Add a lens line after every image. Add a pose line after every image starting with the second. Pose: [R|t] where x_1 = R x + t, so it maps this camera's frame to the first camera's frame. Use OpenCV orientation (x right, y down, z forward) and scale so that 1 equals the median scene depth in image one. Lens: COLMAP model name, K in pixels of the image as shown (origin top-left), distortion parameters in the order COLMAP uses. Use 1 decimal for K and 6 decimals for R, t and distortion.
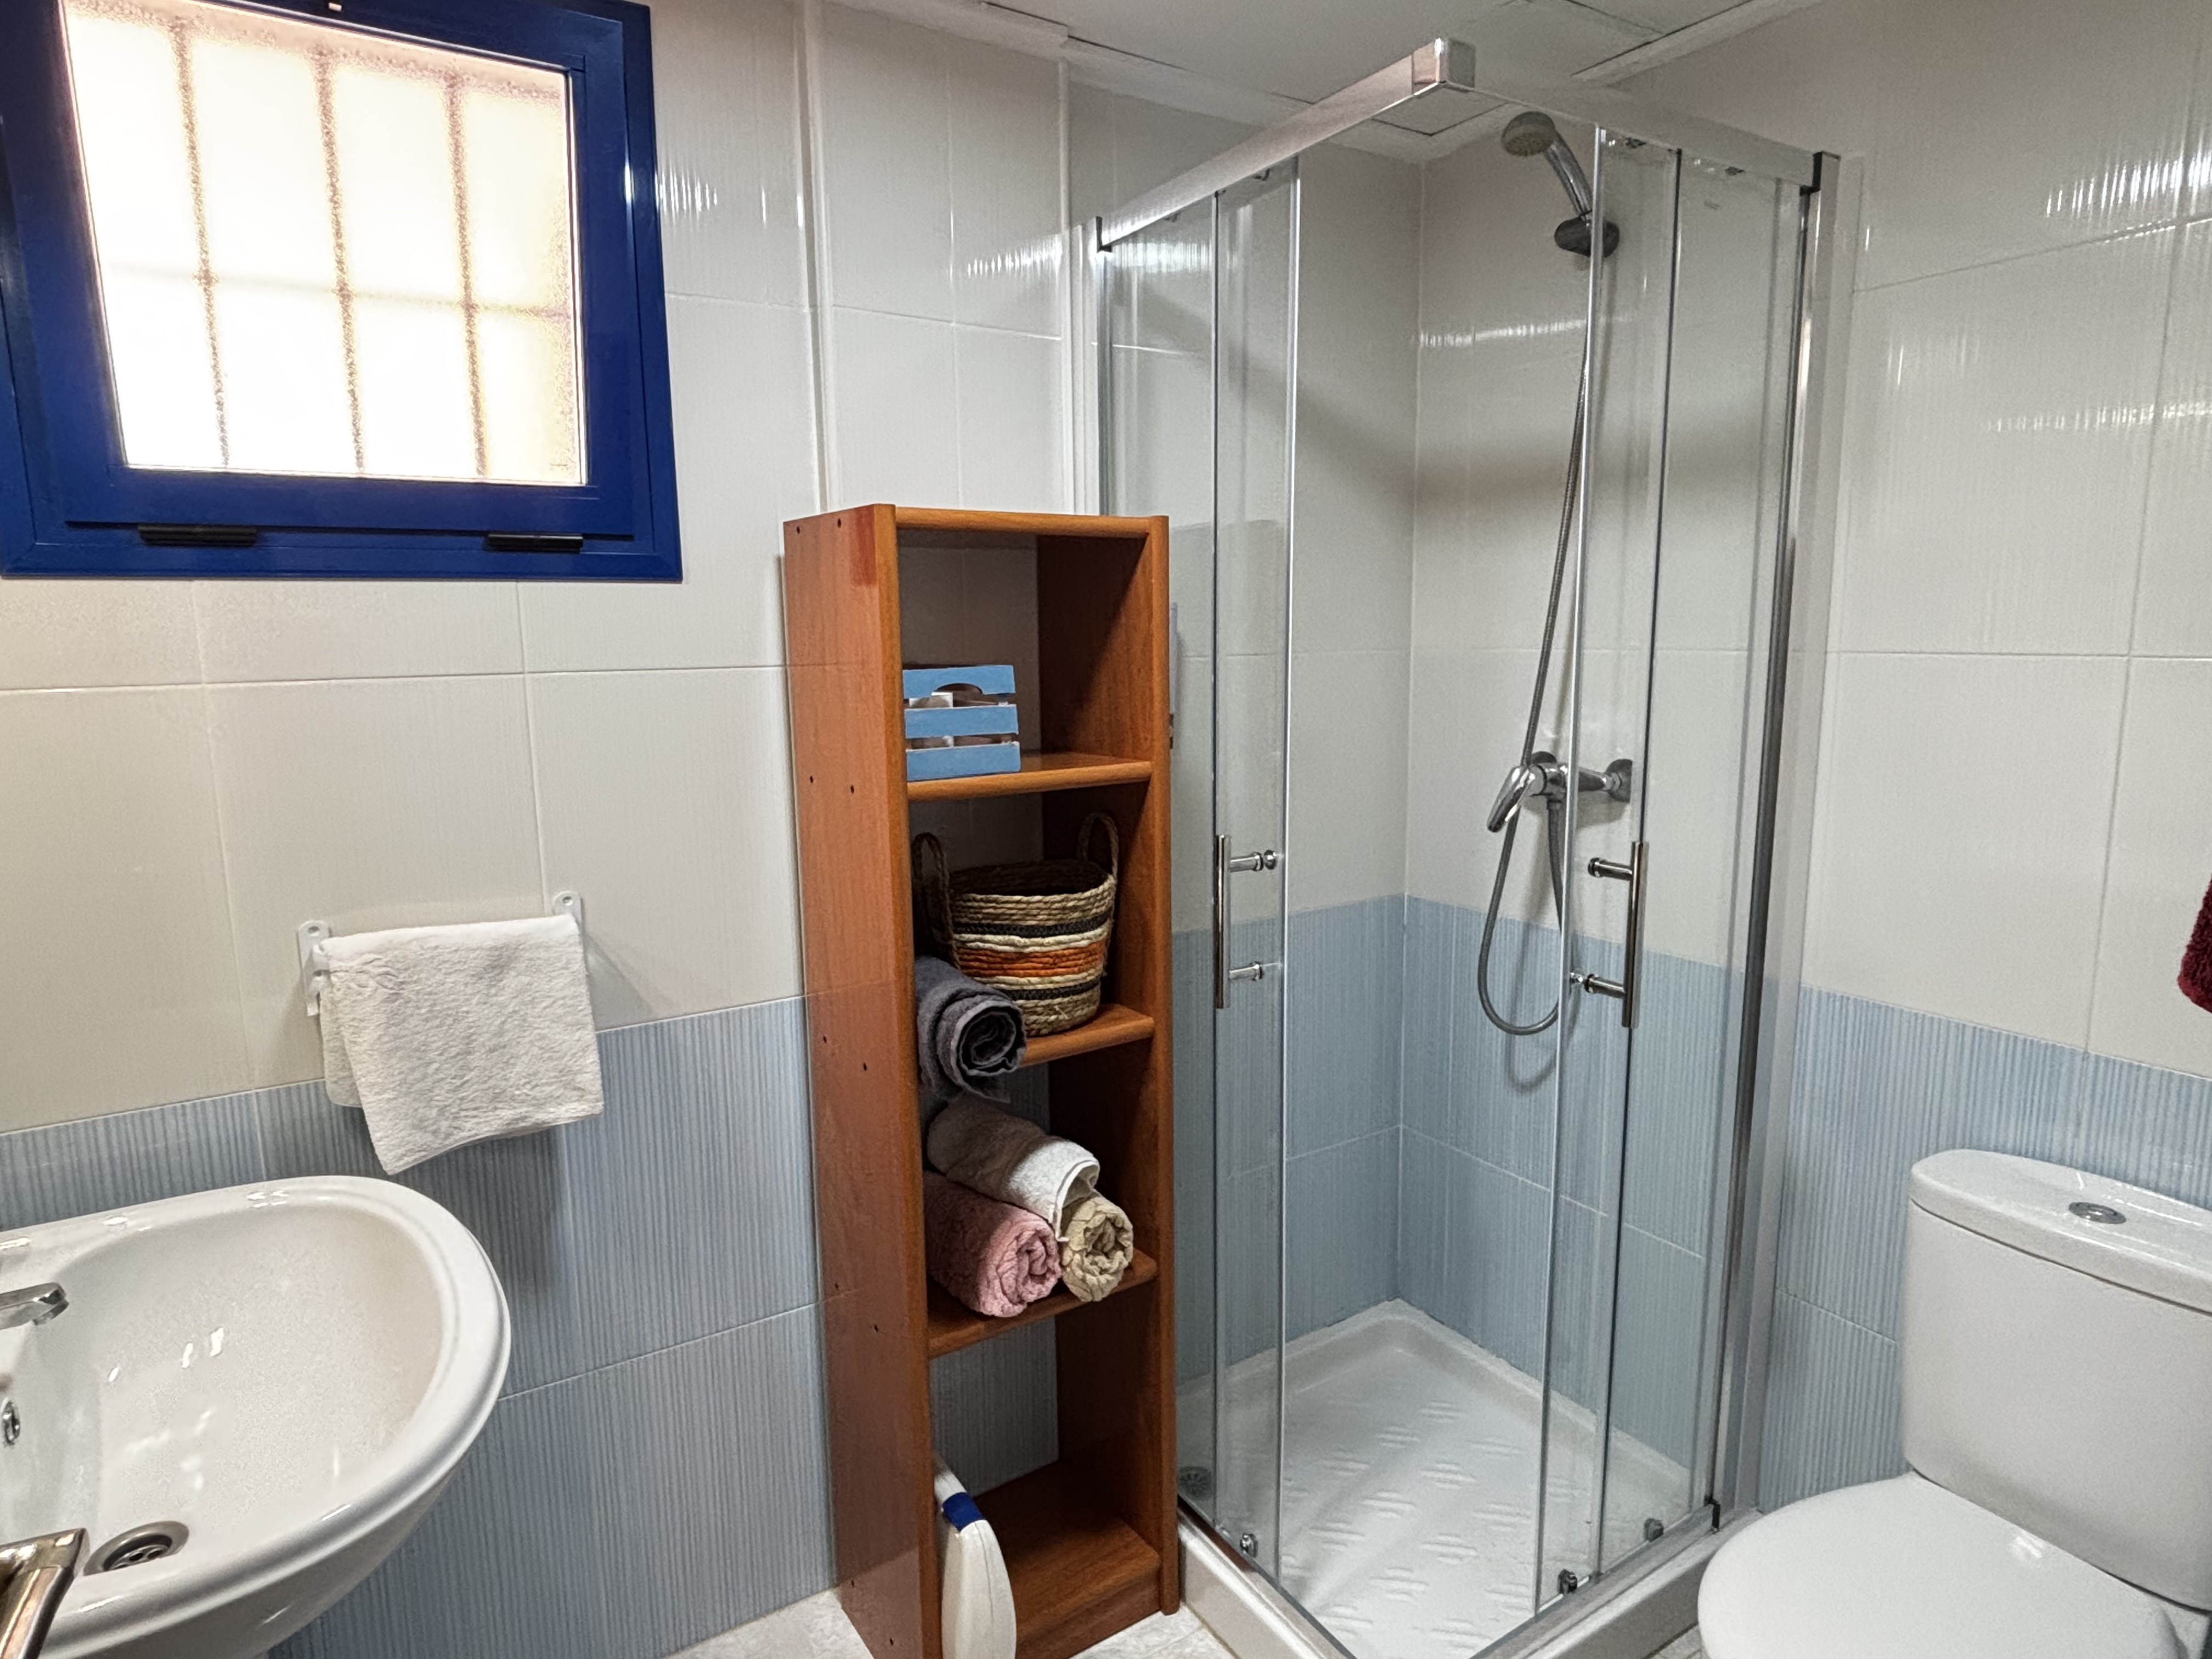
lens RADIAL K [[1236.1, 0, 1101.2], [0, 1236.1, 829.4], [0, 0, 1]] dist [0.000477, -0.000680]
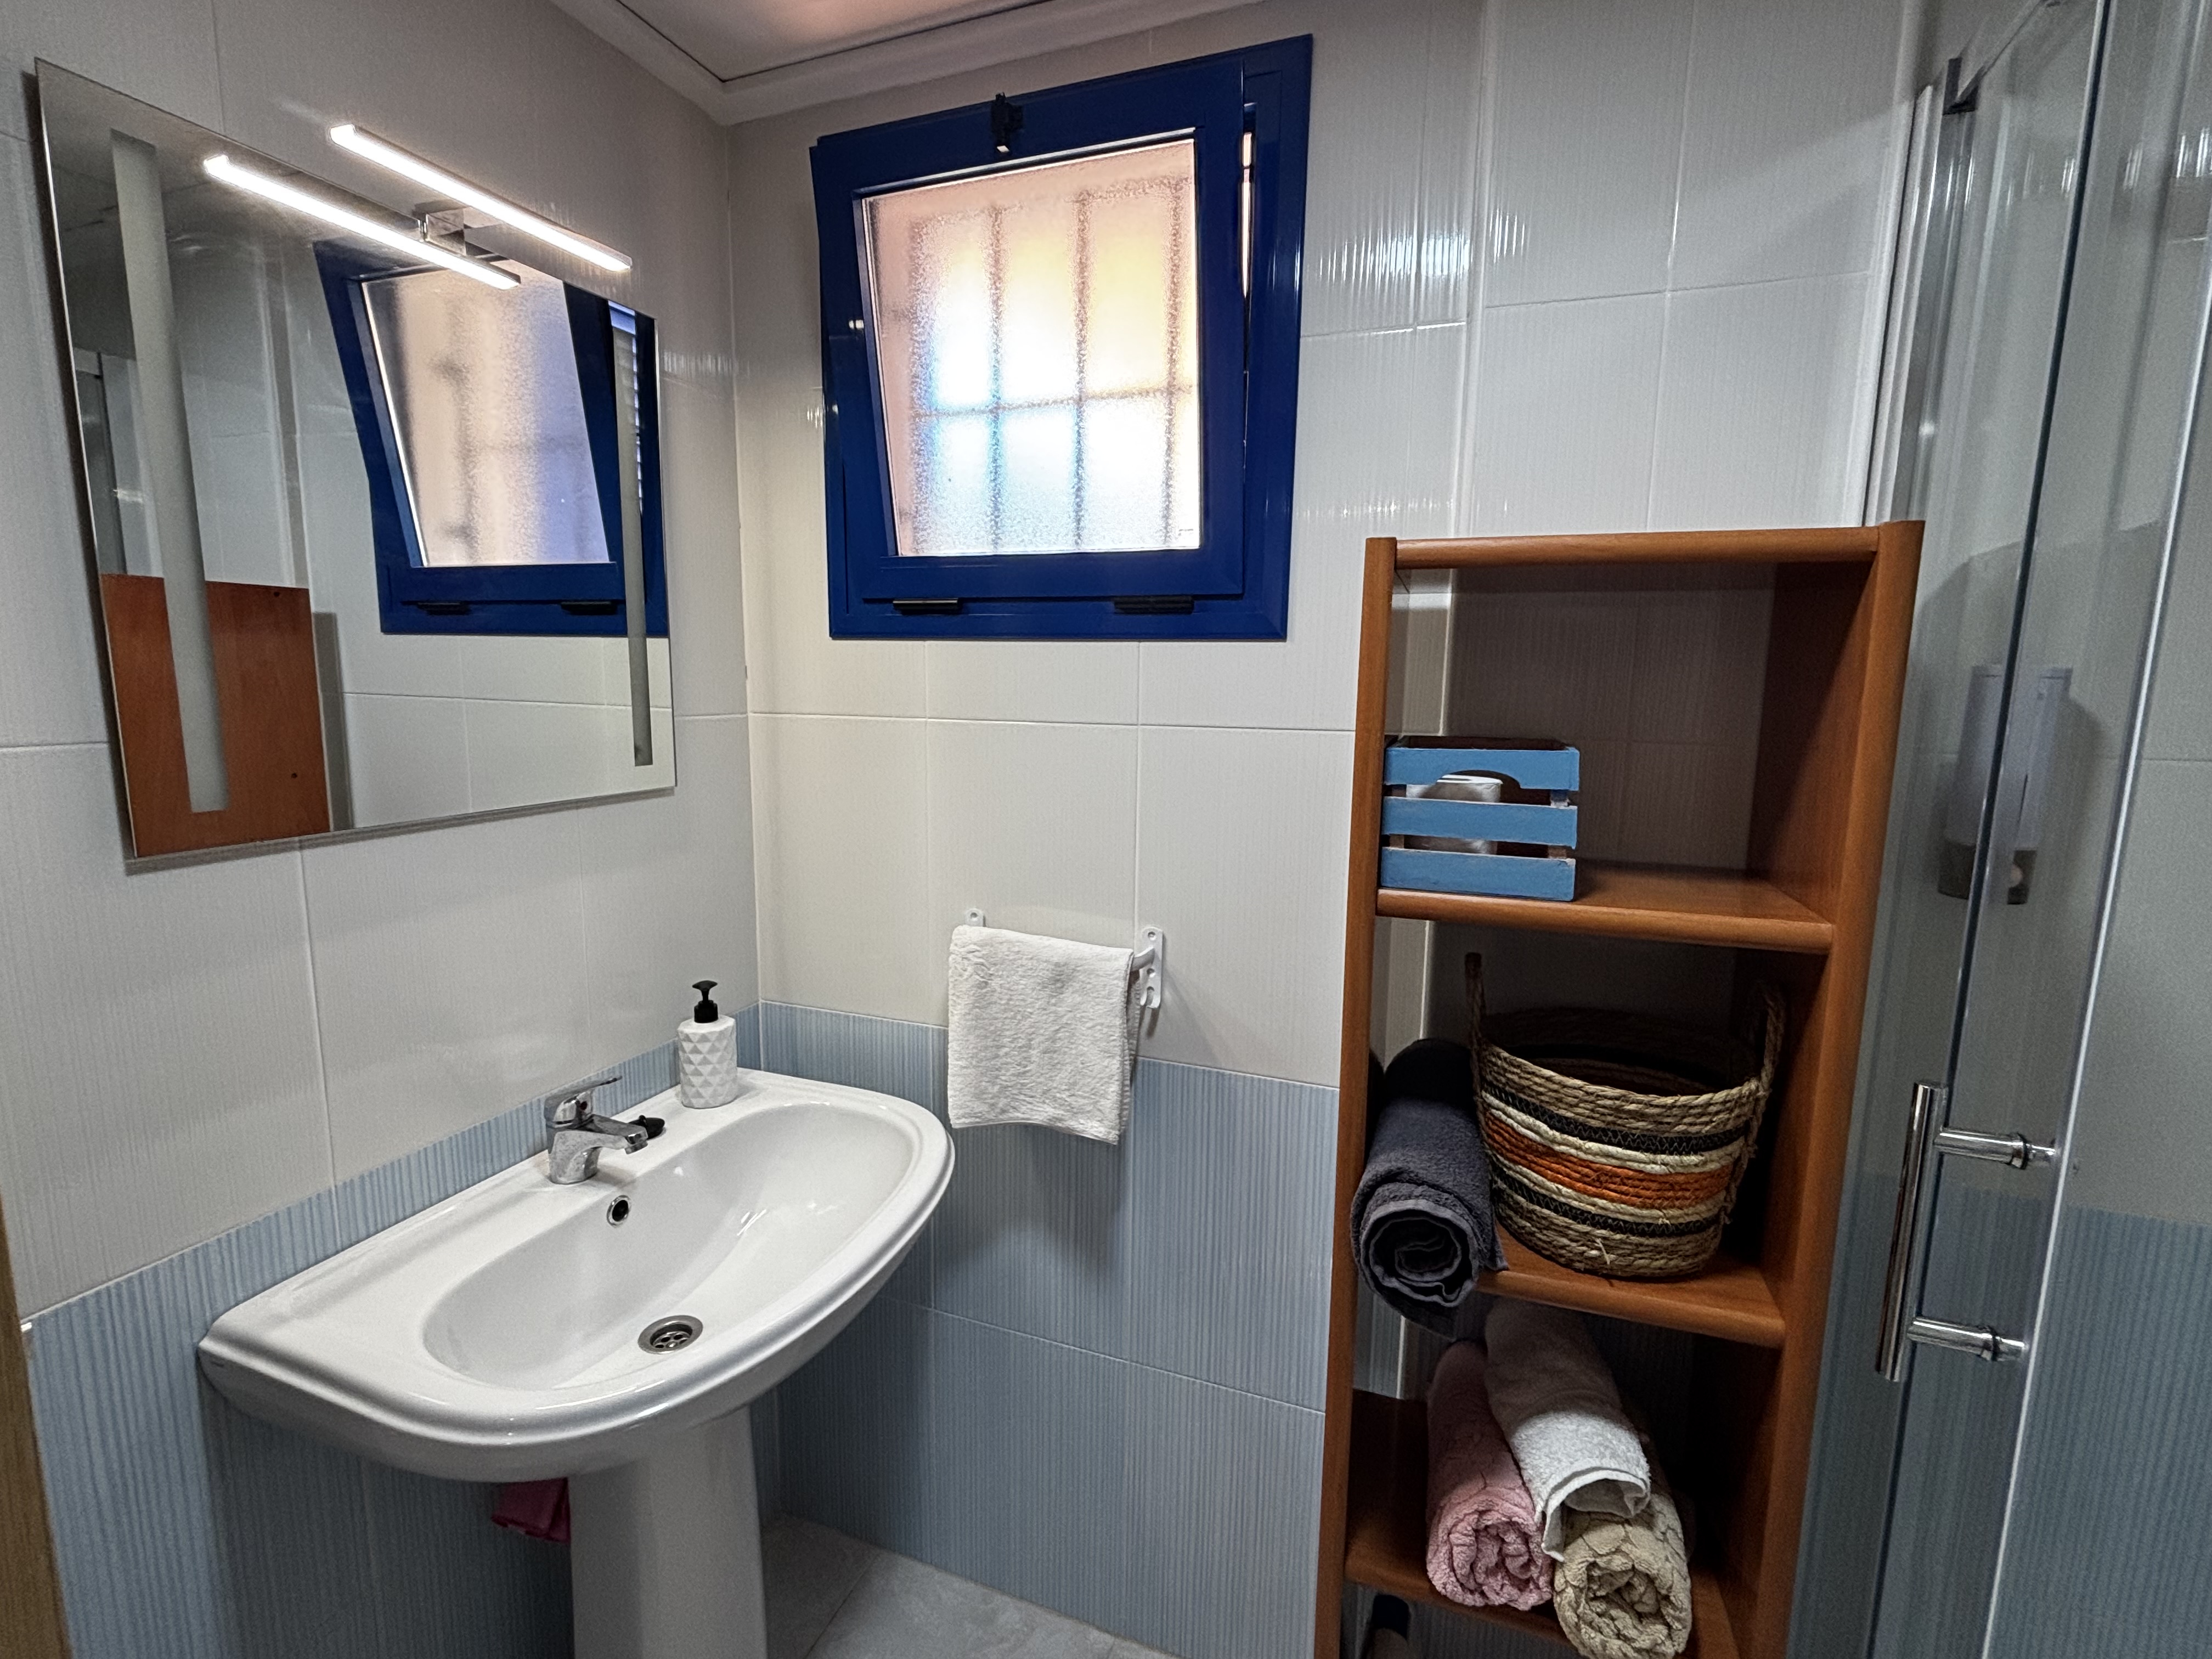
lens RADIAL K [[996.0, 0, 1103.8], [0, 996.0, 812.5], [0, 0, 1]] dist [-0.022709, 0.000906]
pose [[0.584563, 0.128968, -0.801033, 0.222413], [-0.146400, 0.987847, 0.052208, -0.086452], [0.798031, 0.086752, 0.596340, 0.434137]]
